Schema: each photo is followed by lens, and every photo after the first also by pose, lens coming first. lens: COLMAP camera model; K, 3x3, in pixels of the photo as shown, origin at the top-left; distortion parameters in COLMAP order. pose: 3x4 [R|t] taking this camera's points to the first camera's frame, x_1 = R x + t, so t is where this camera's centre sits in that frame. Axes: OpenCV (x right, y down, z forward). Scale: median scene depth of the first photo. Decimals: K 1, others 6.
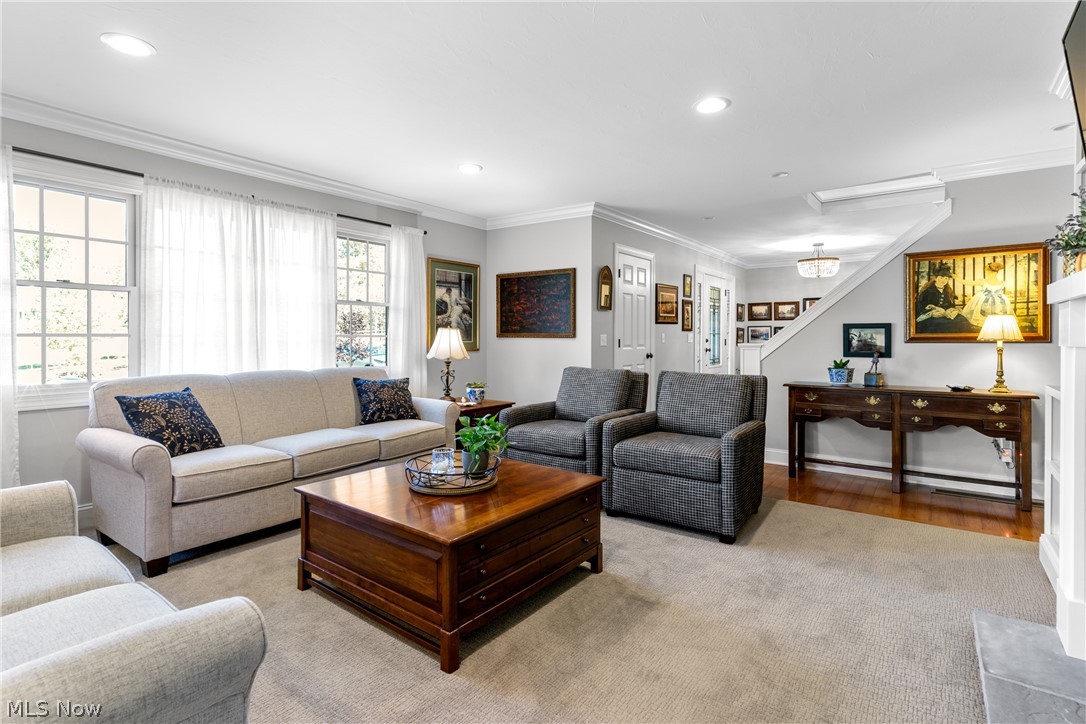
lens RADIAL K [[522.3, 0, 553.6], [0, 522.3, 335.1], [0, 0, 1]] dist [0.003276, -0.000106]
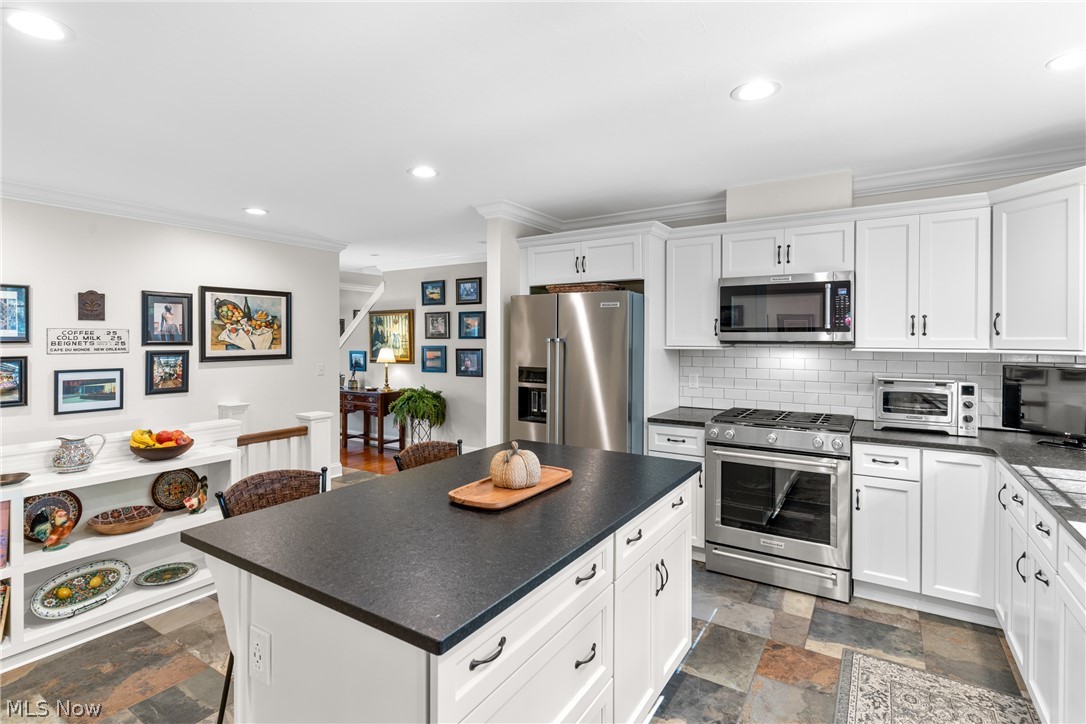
lens RADIAL K [[522.3, 0, 540.3], [0, 522.3, 339.8], [0, 0, 1]] dist [0.003276, -0.000106]
pose [[0.997099, 0.001874, 0.076095, 1.125385], [-0.002416, 0.999972, 0.007041, -0.075962], [-0.076080, -0.007205, 0.997076, -0.777756]]
